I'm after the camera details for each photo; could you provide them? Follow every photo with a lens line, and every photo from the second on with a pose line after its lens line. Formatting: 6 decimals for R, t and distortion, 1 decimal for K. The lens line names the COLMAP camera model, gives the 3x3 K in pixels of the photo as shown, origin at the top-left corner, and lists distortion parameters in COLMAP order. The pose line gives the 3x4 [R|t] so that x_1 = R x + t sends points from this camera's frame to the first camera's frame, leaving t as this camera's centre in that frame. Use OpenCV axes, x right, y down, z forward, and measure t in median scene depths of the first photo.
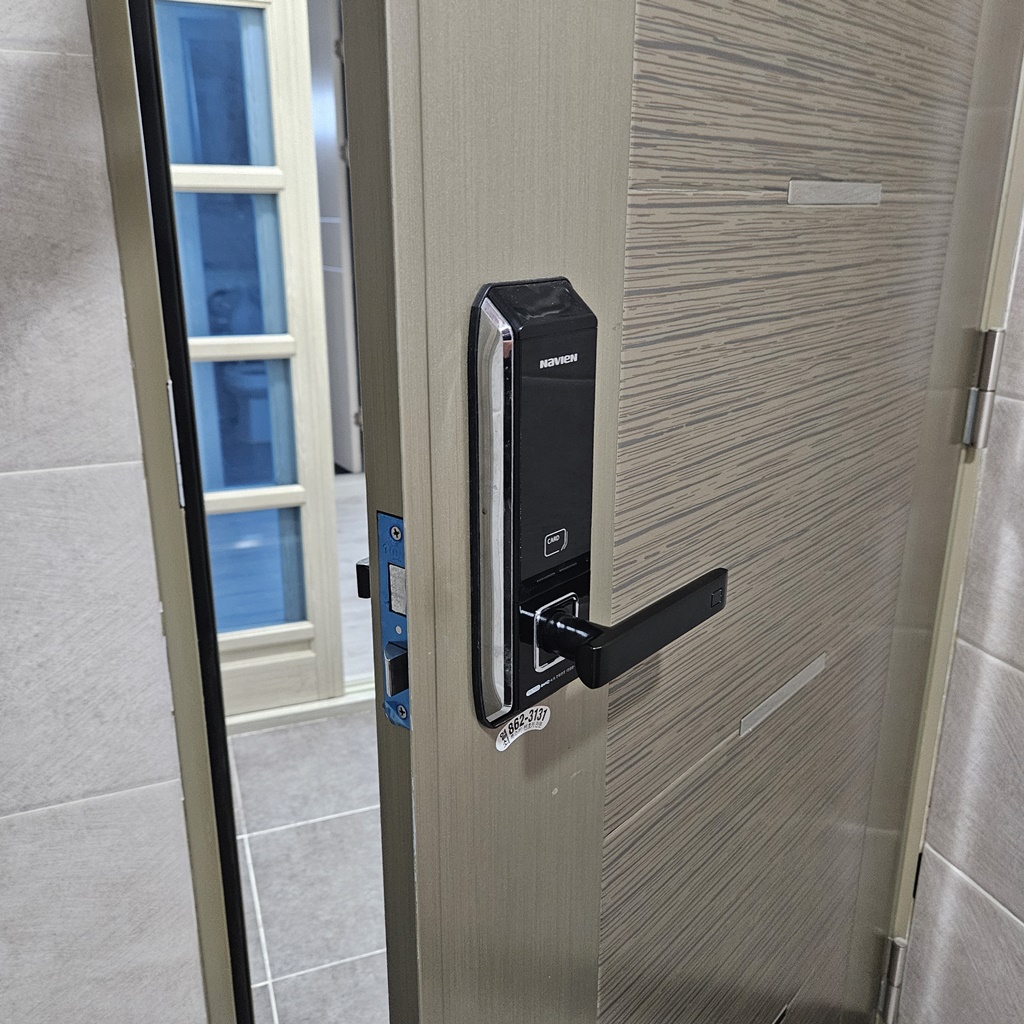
lens RADIAL K [[931.0, 0, 504.9], [0, 931.0, 510.6], [0, 0, 1]] dist [0.048363, -0.063573]
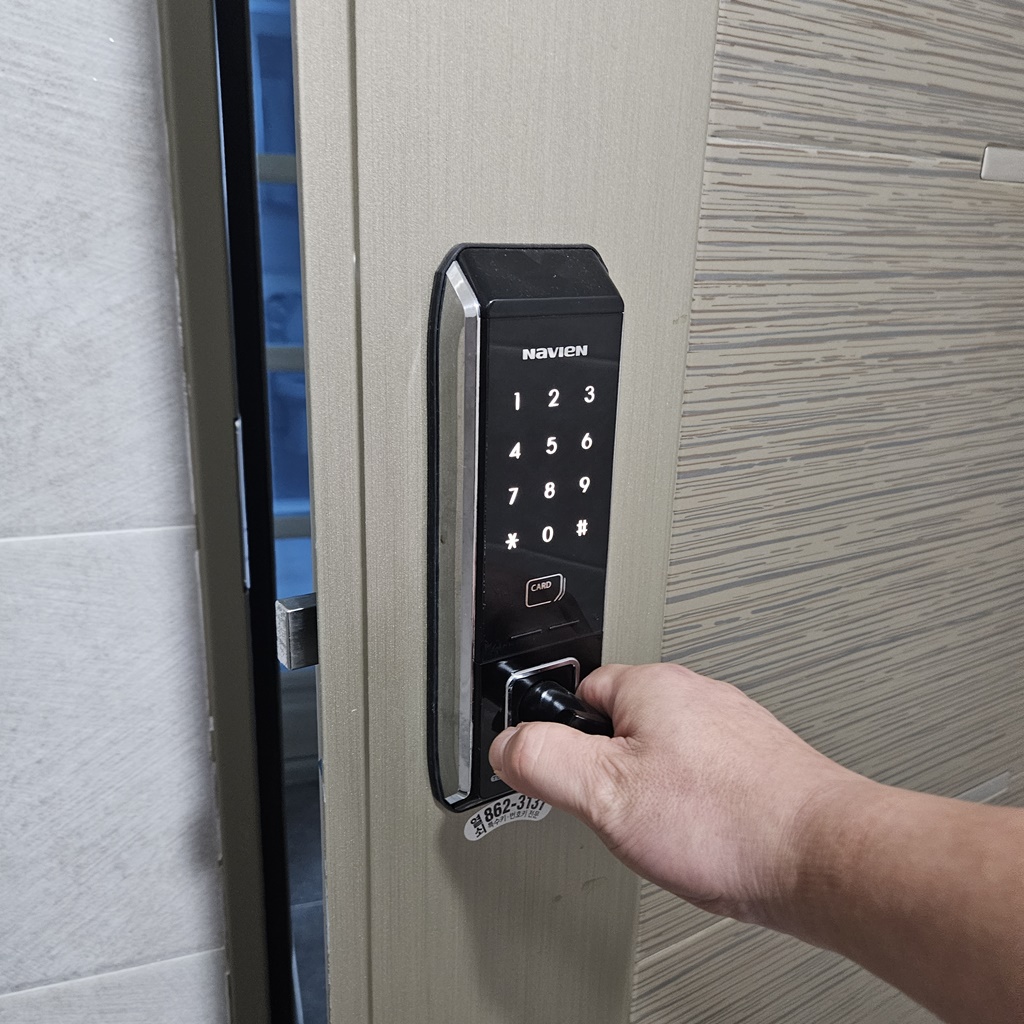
lens RADIAL K [[931.0, 0, 505.2], [0, 931.0, 521.7], [0, 0, 1]] dist [0.048363, -0.063573]
pose [[0.960198, 0.111884, -0.255933, 0.175463], [-0.113512, 0.993501, 0.008451, -0.020494], [0.255215, 0.020937, 0.966658, 0.203456]]
